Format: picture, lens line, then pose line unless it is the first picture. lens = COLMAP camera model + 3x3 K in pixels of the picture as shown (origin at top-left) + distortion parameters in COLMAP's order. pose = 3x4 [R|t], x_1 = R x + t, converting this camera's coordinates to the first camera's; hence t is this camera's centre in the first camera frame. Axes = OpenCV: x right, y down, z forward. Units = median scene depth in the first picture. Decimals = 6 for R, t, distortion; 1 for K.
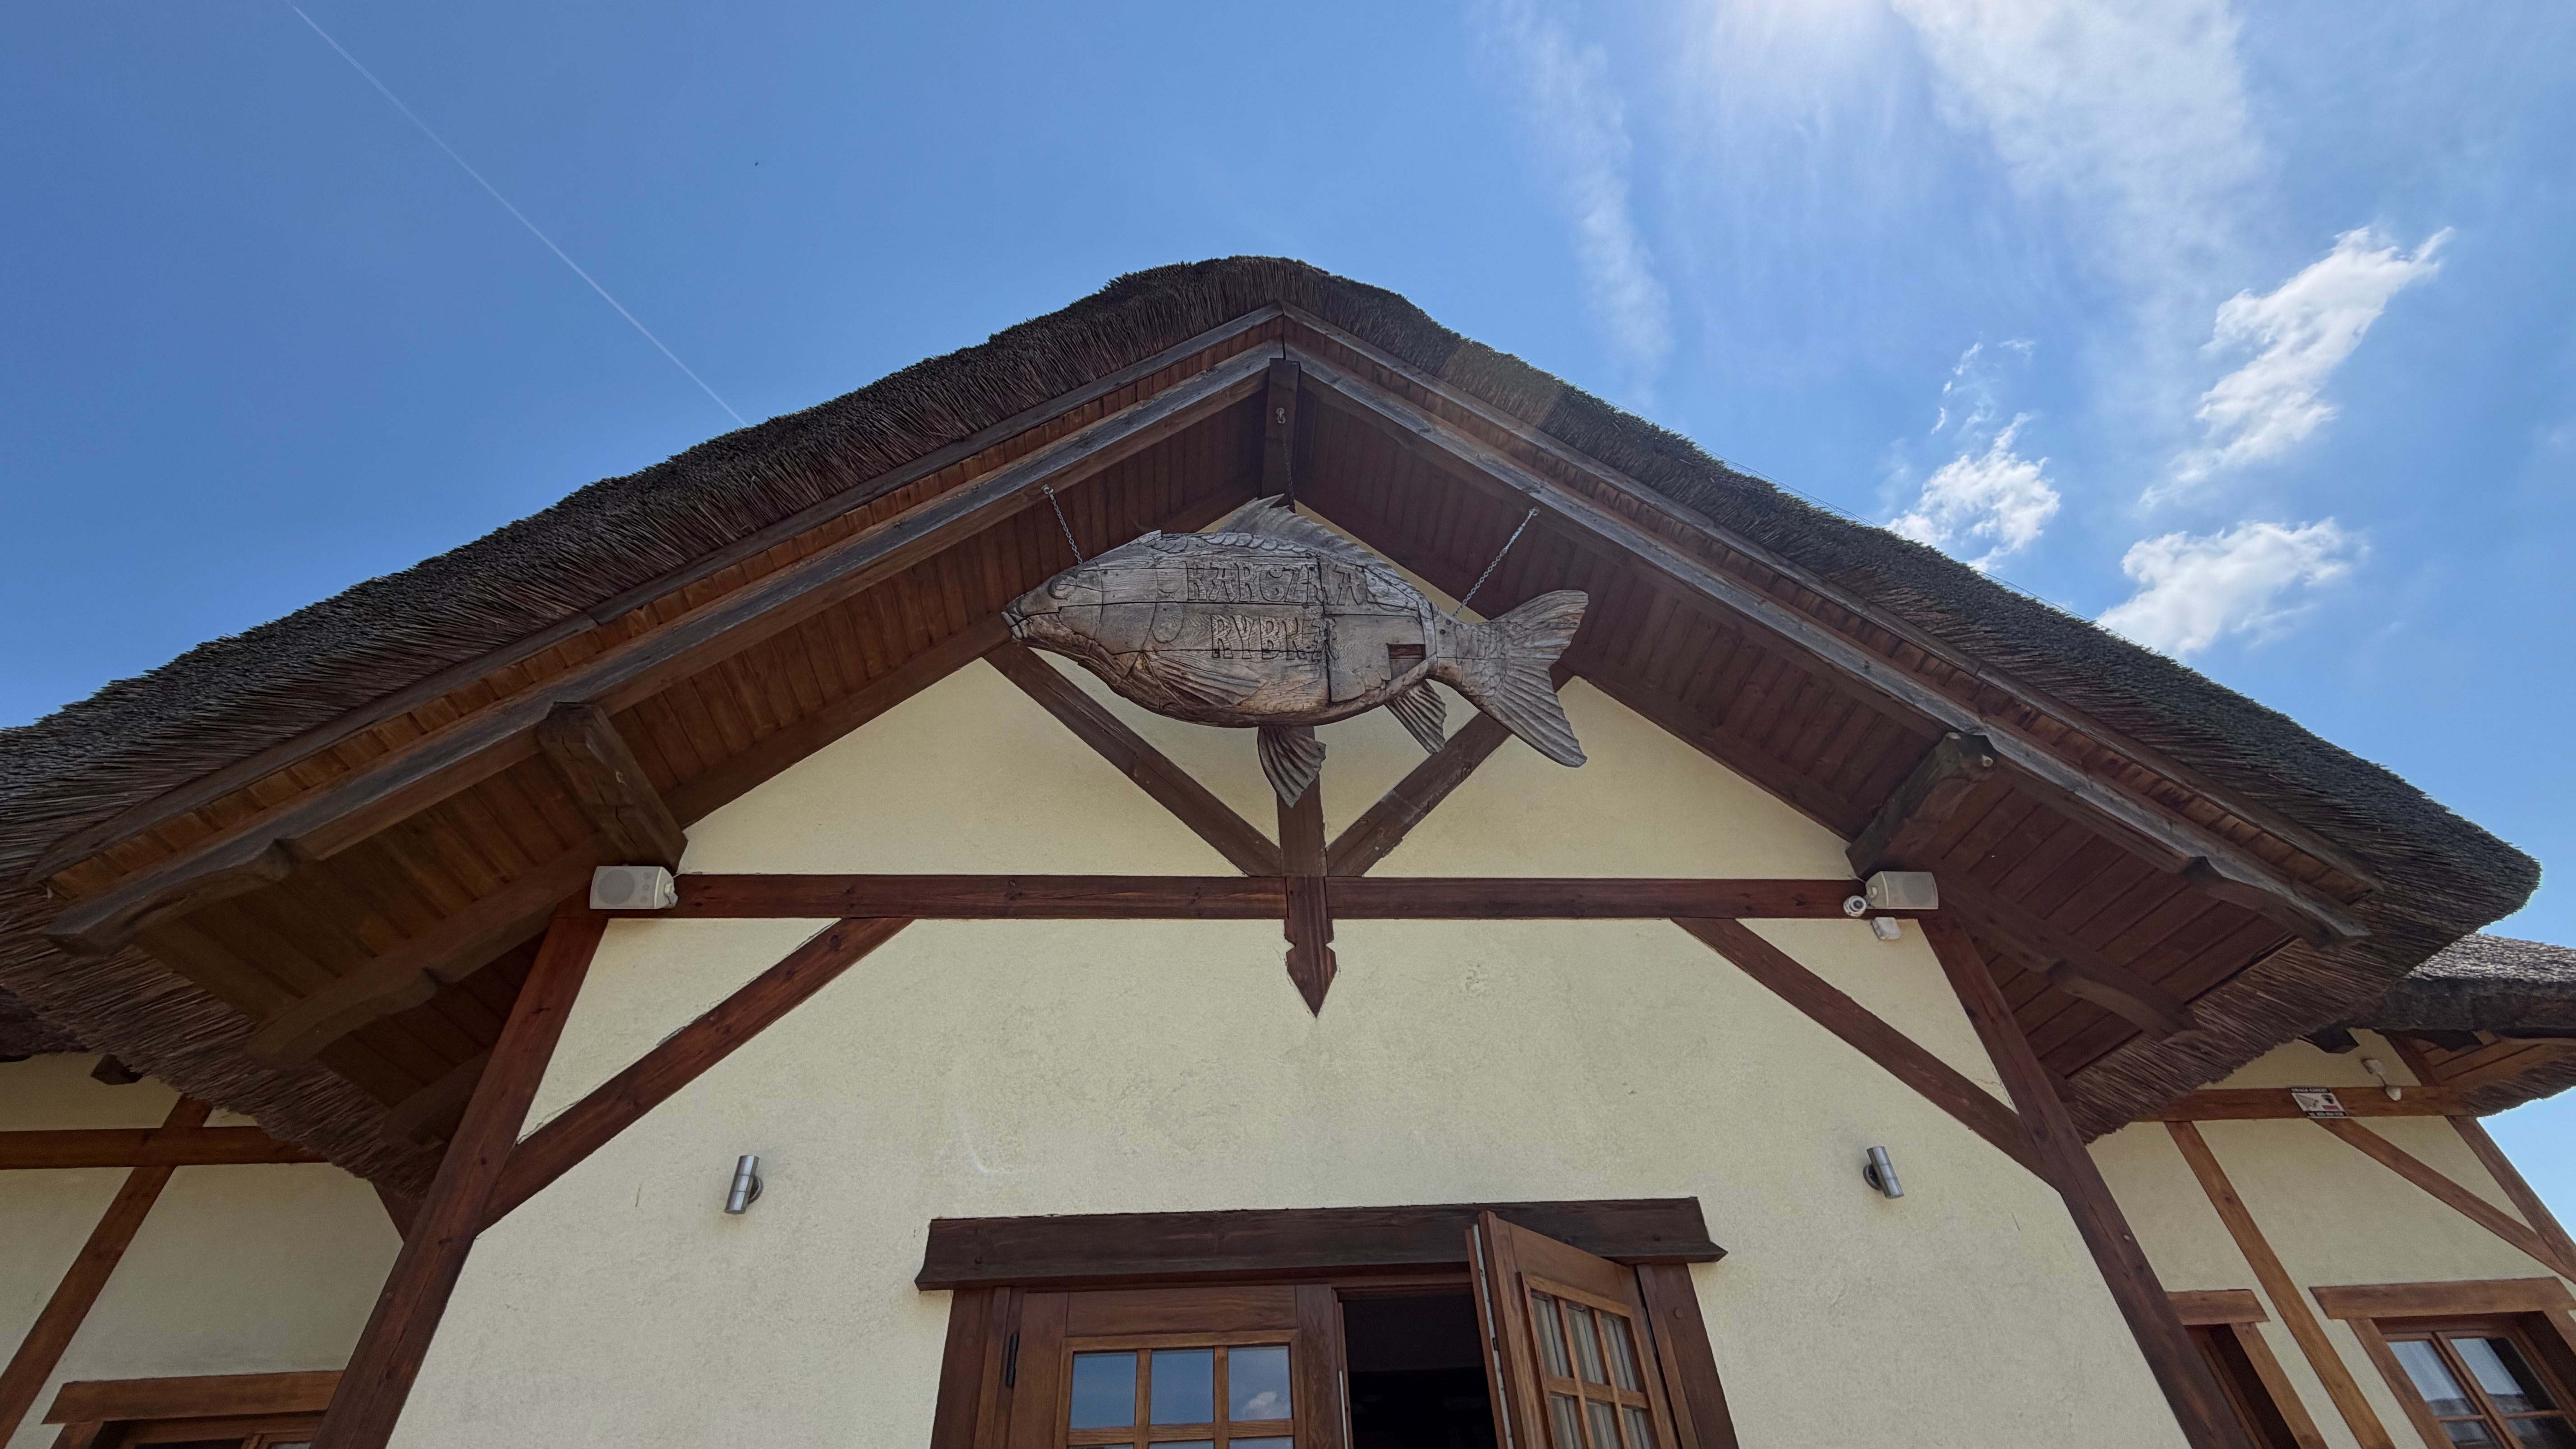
lens RADIAL K [[1027.7, 0, 1286.9], [0, 1027.7, 719.0], [0, 0, 1]] dist [0.000226, -0.000274]
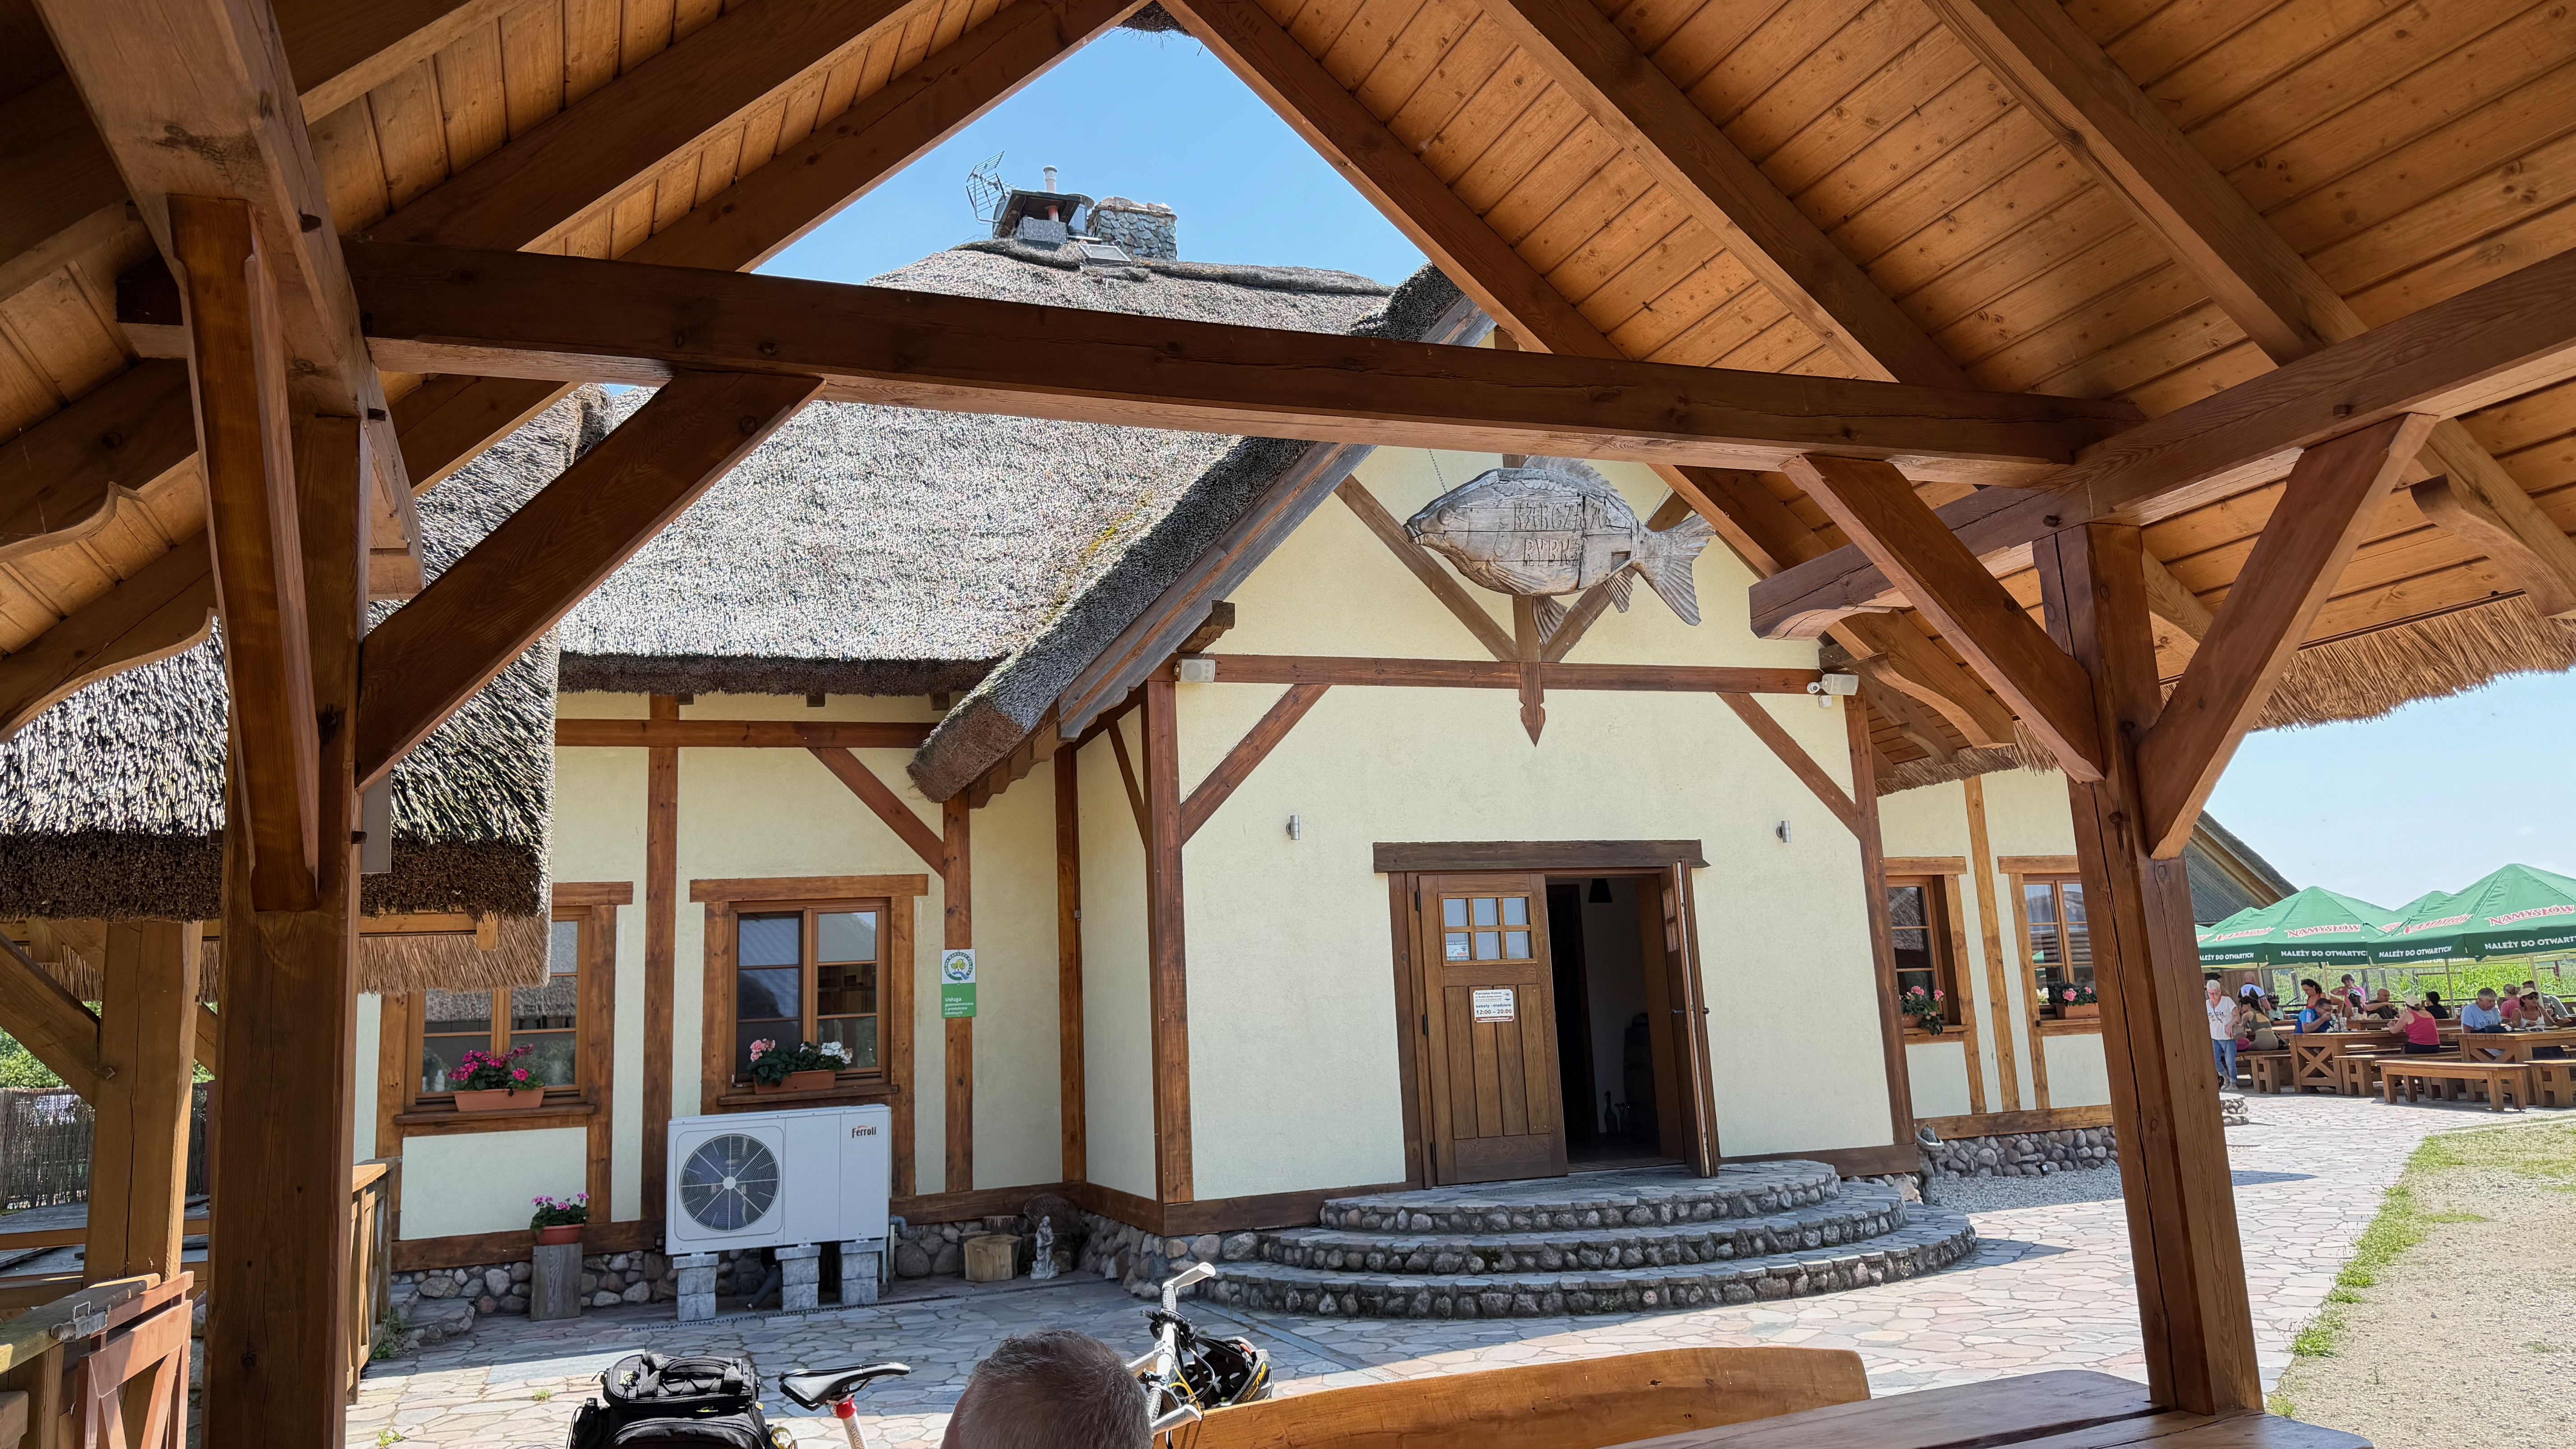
lens RADIAL K [[1877.4, 0, 1285.3], [0, 1877.4, 718.1], [0, 0, 1]] dist [0.050370, -0.001568]
pose [[0.966885, 0.046810, 0.250885, -1.223949], [-0.166944, 0.859552, 0.483011, -1.281217], [-0.193039, -0.508899, 0.838902, -1.695454]]
